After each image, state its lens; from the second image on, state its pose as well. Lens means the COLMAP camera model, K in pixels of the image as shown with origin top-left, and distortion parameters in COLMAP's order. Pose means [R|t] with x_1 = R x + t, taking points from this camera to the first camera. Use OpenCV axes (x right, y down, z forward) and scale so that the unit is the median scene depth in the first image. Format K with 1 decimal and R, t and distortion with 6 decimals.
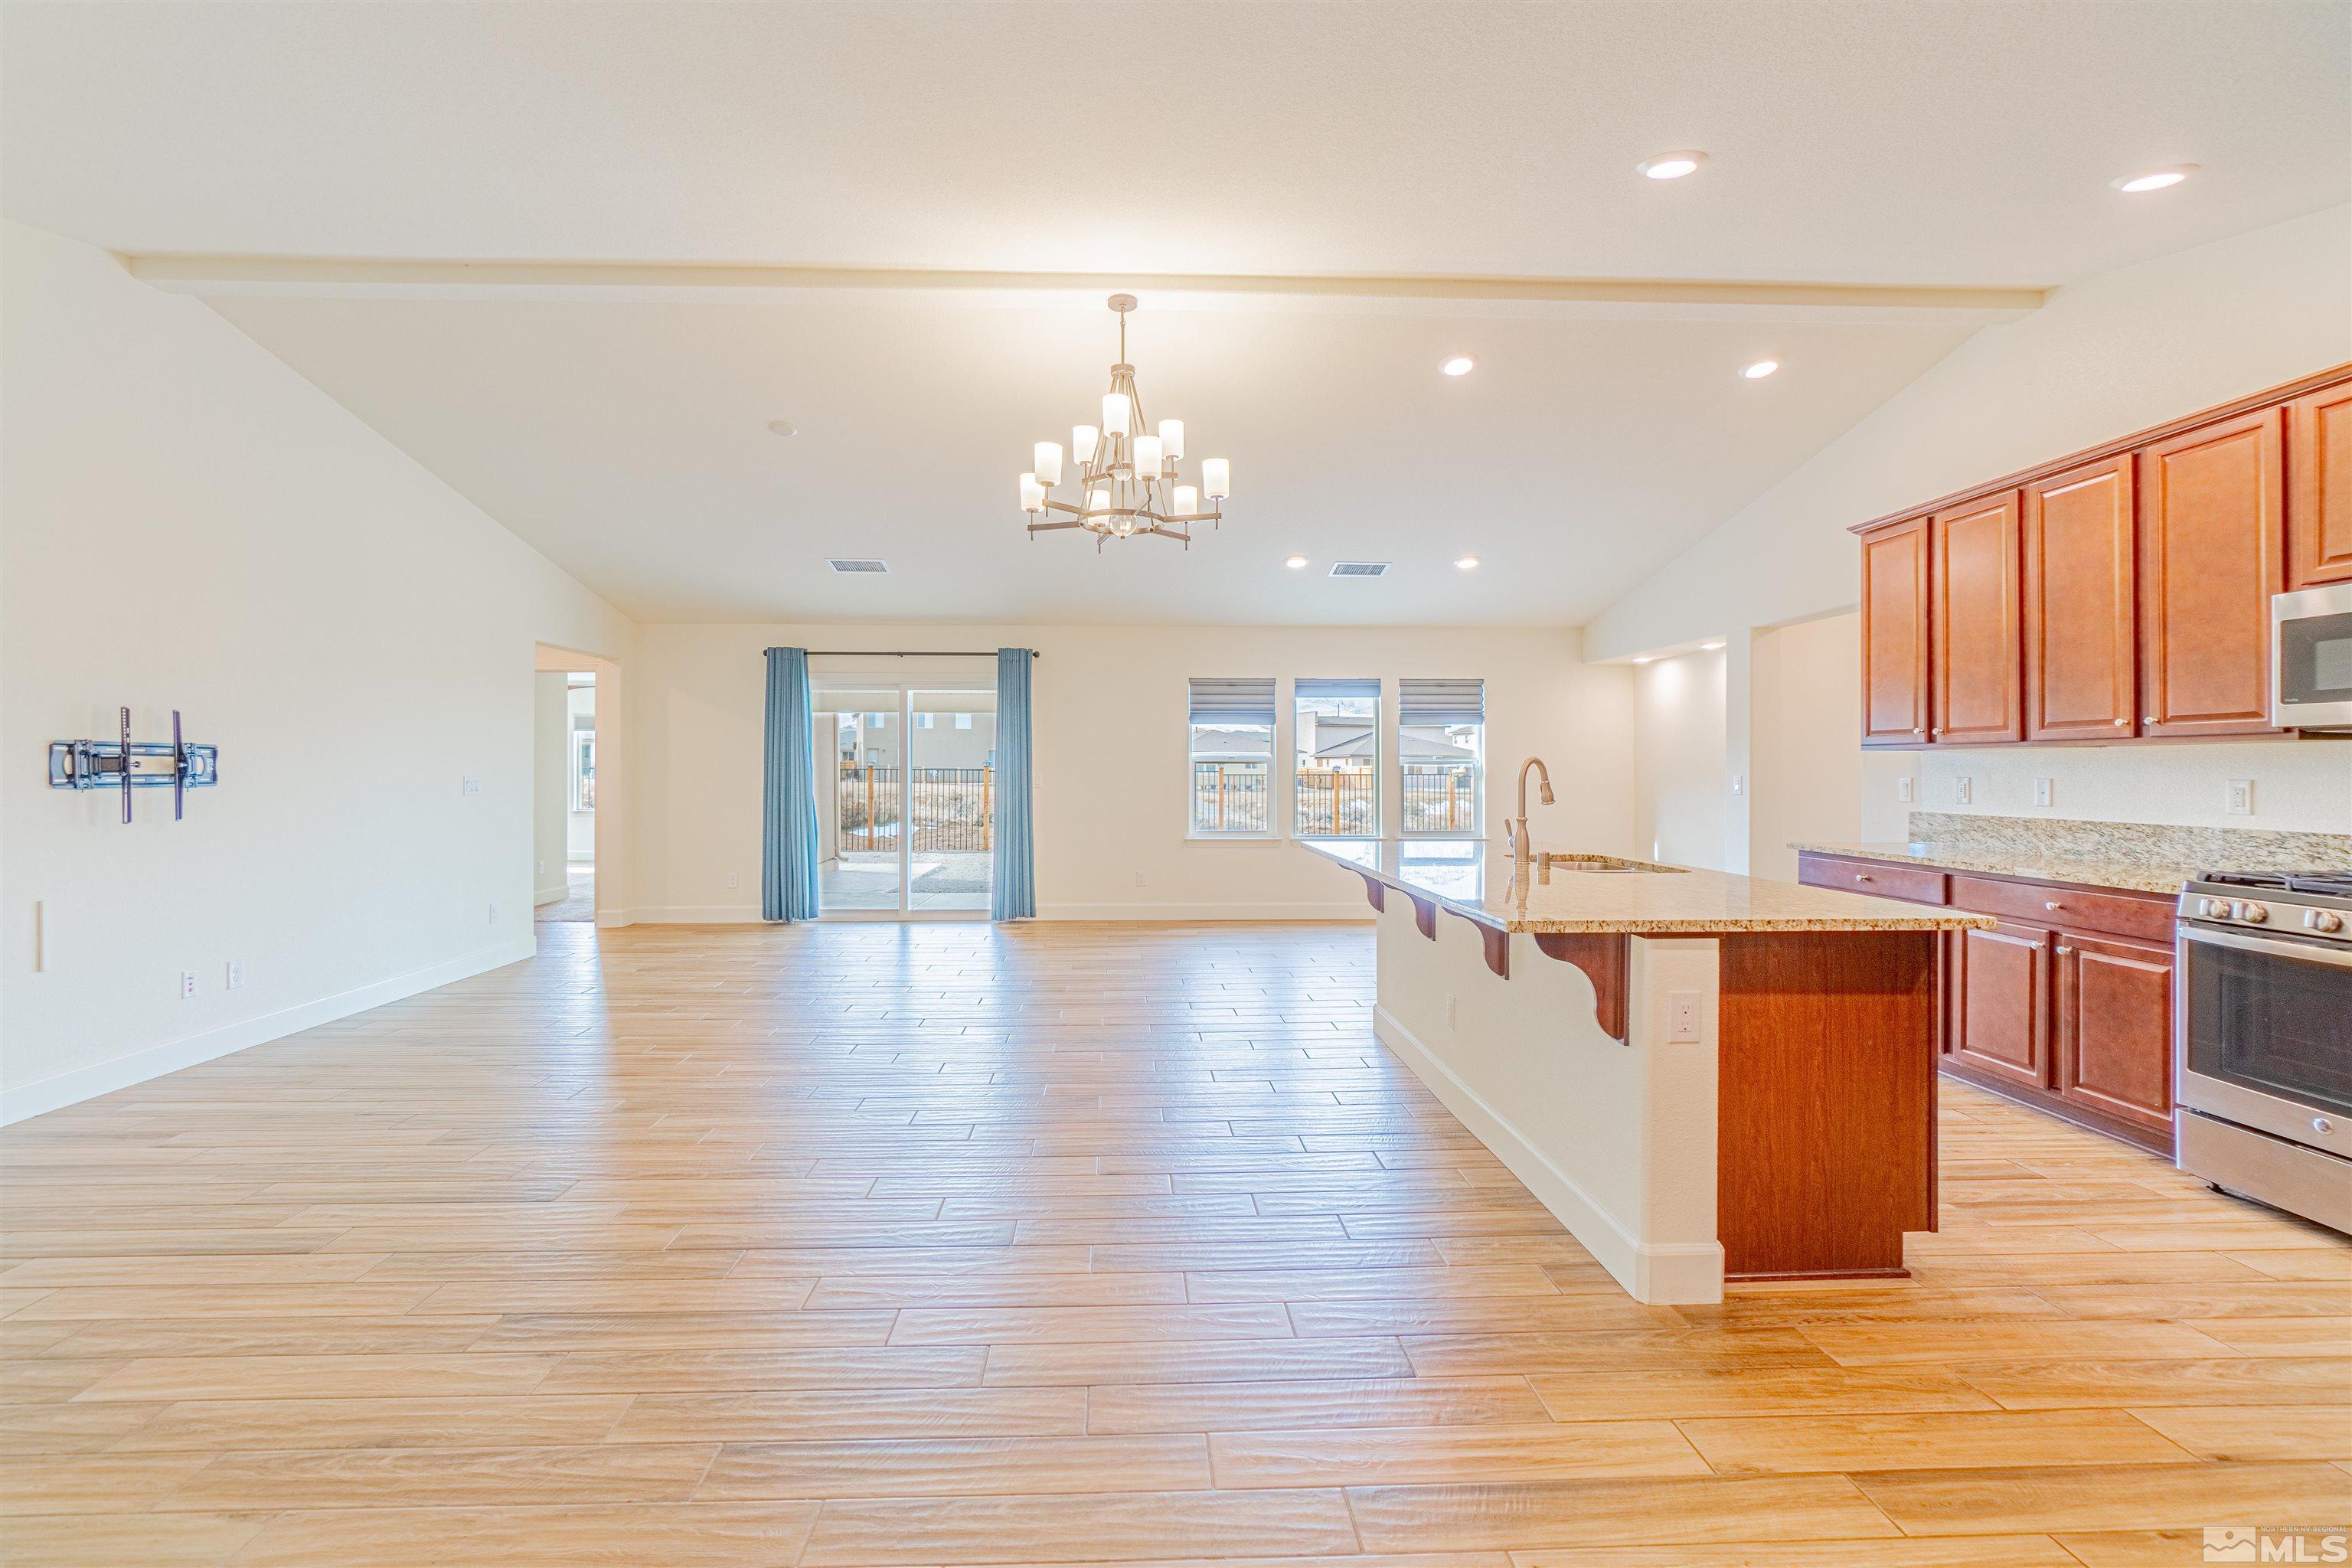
lens RADIAL K [[996.1, 0, 1146.7], [0, 996.1, 762.4], [0, 0, 1]] dist [-0.007478, 0.002093]
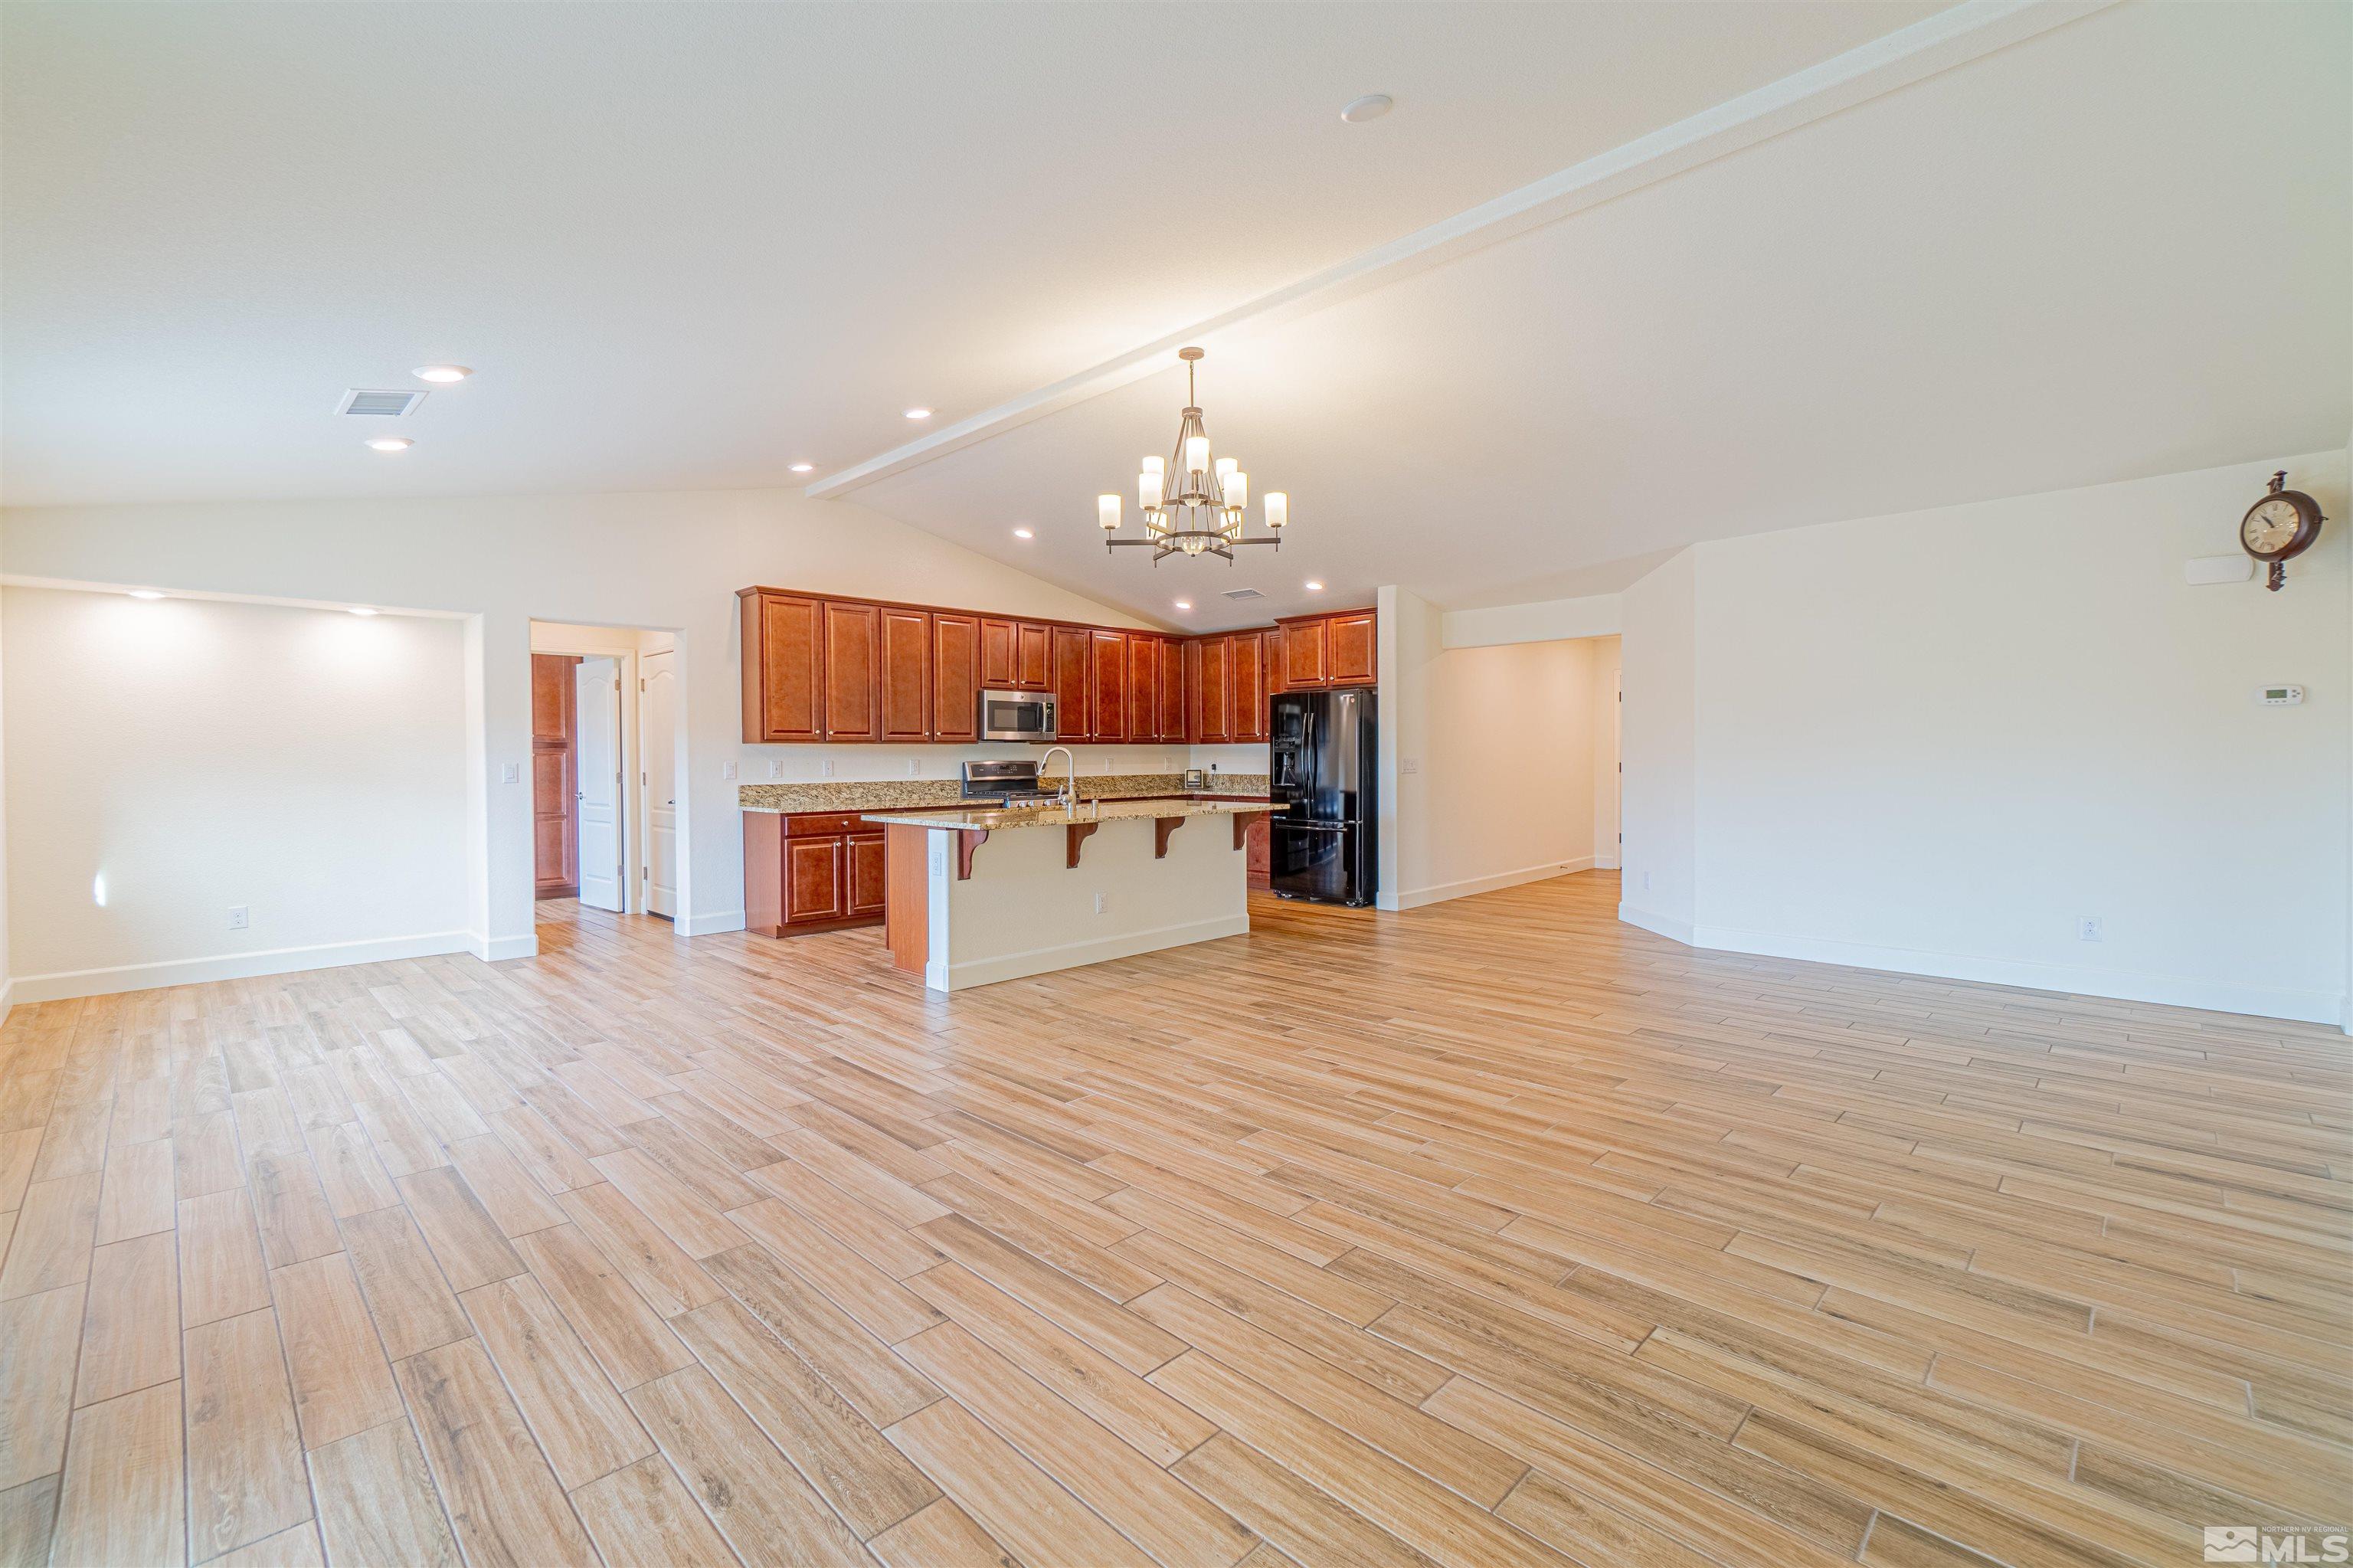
lens RADIAL K [[996.5, 0, 1128.1], [0, 996.5, 786.6], [0, 0, 1]] dist [-0.007478, 0.002093]
pose [[-0.648161, -0.023286, 0.761147, -0.987569], [-0.002126, 0.999584, 0.028769, 0.011623], [-0.761500, 0.017029, -0.647941, 2.056083]]
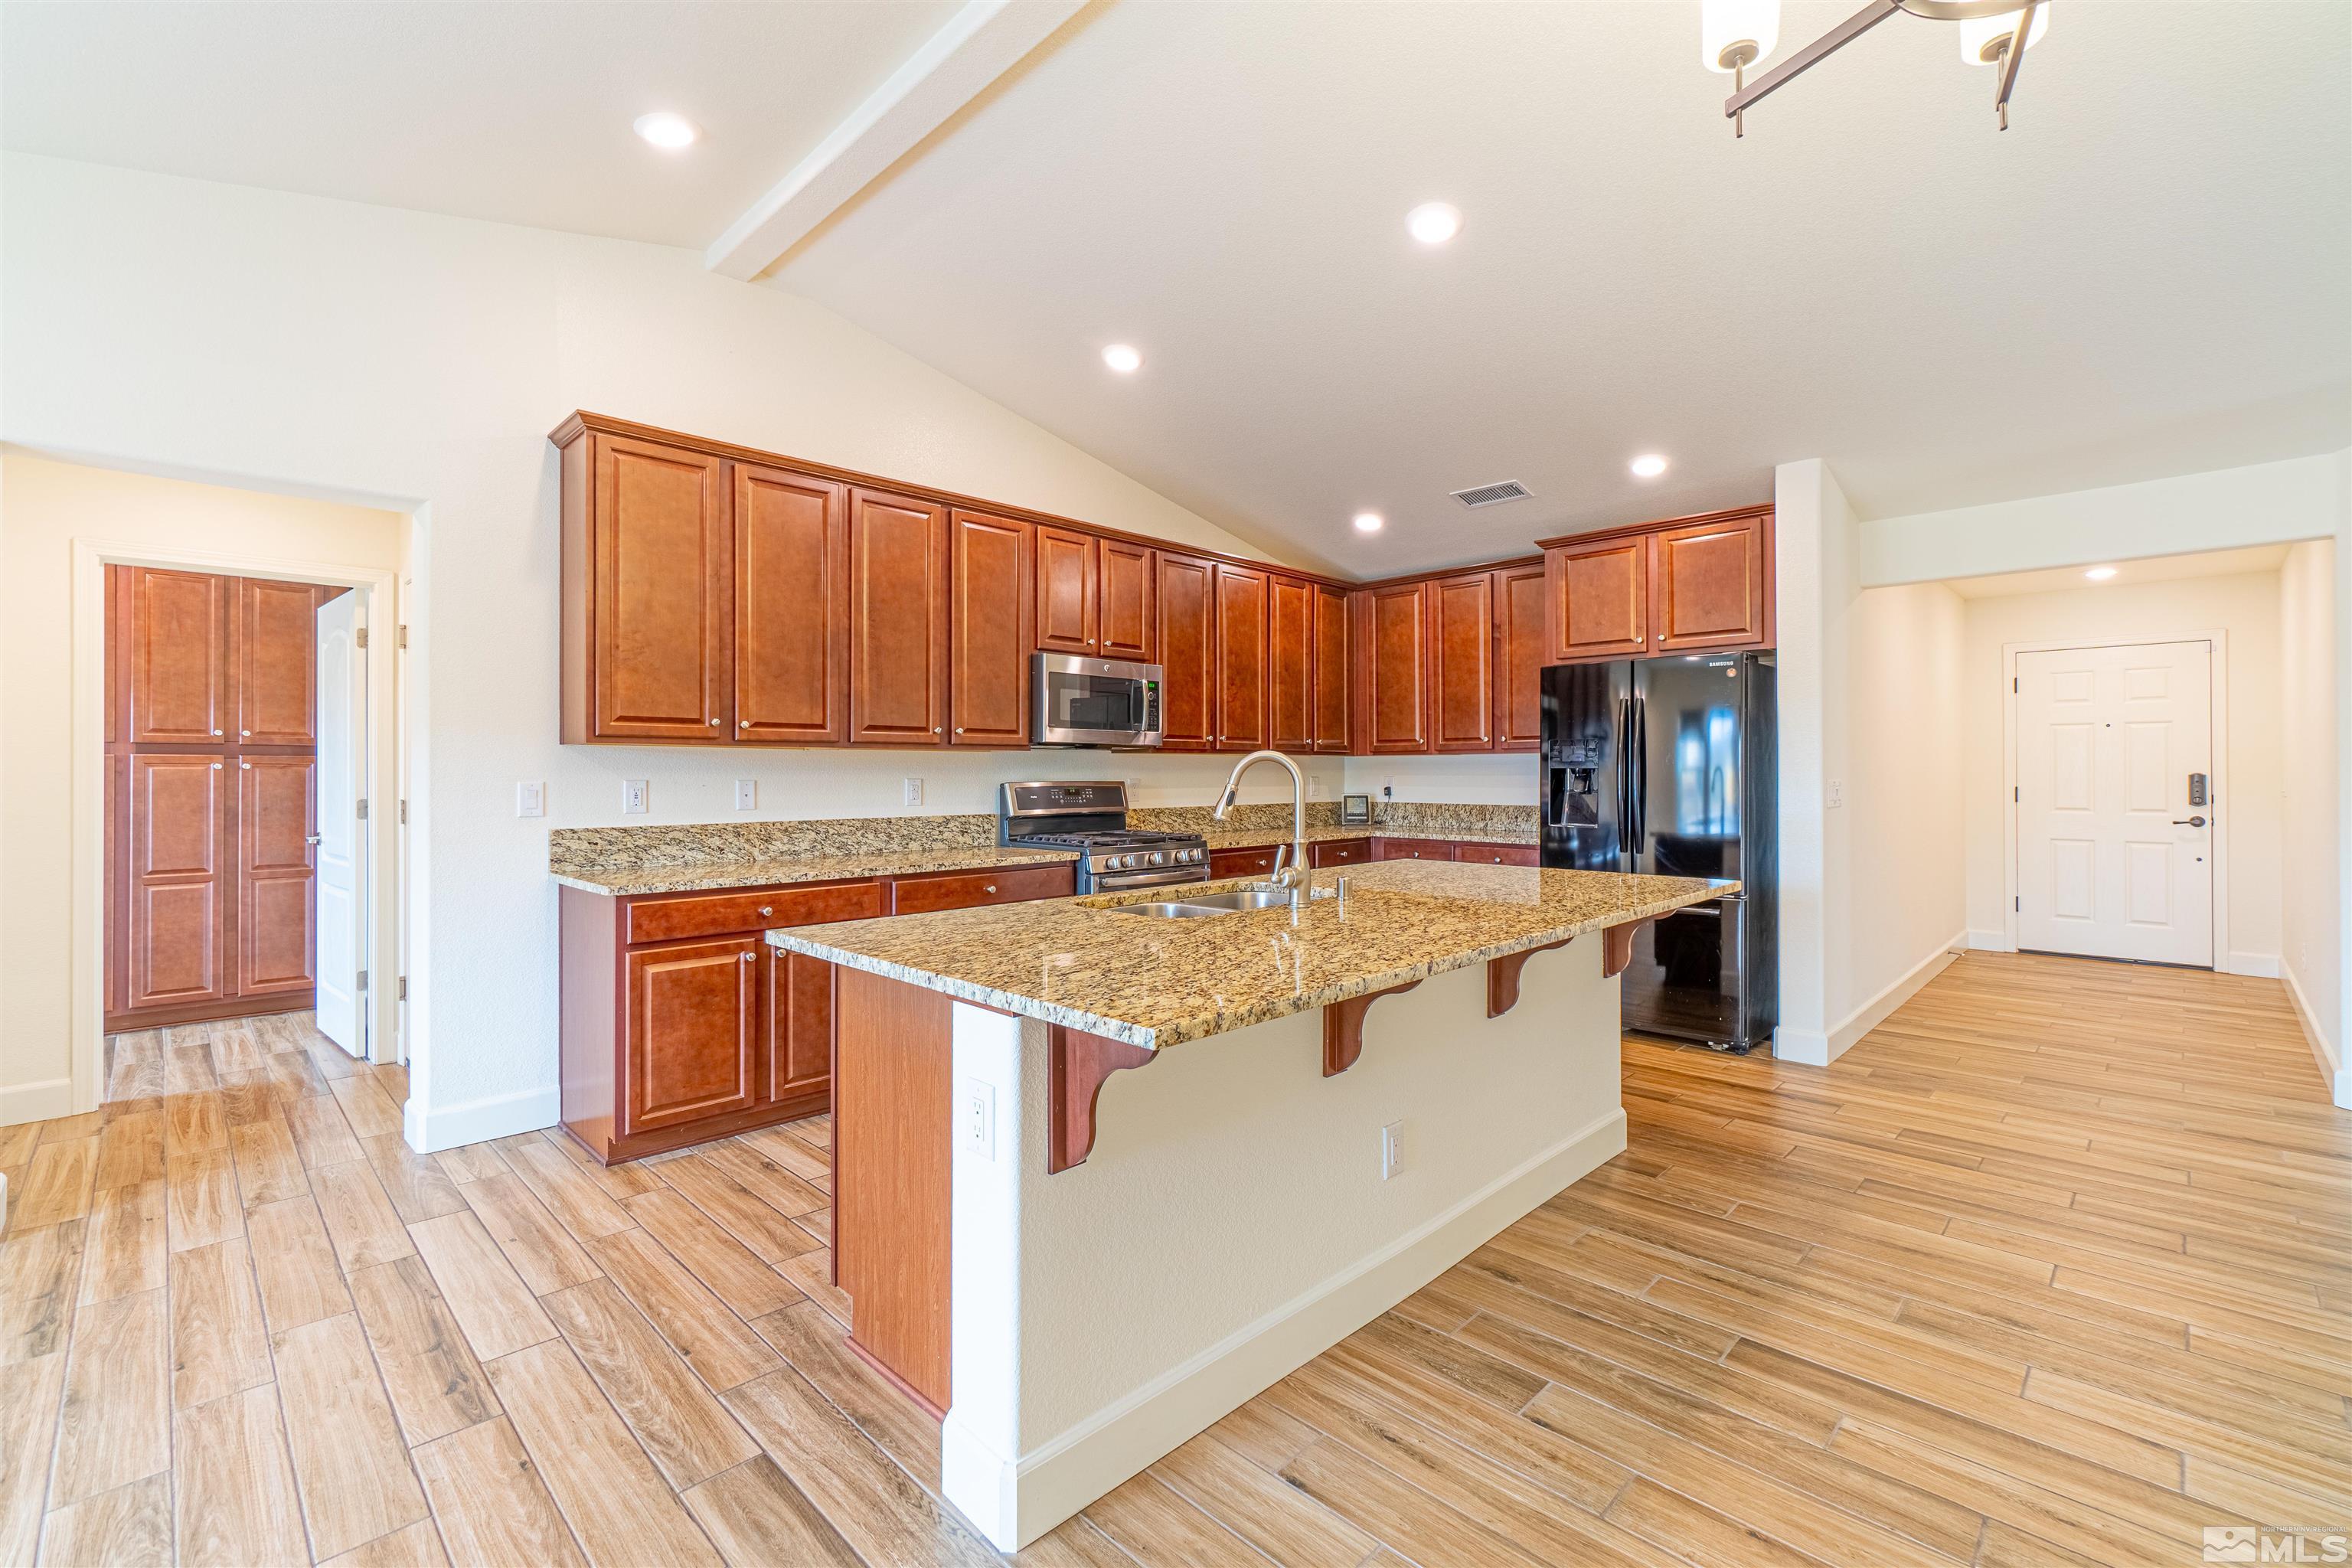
lens RADIAL K [[996.1, 0, 1155.2], [0, 996.1, 775.7], [0, 0, 1]] dist [-0.007478, 0.002093]
pose [[-0.667207, -0.004603, 0.744858, -0.070289], [-0.006787, 0.999977, 0.000100, 0.010885], [-0.744841, -0.004988, -0.667223, 1.559567]]
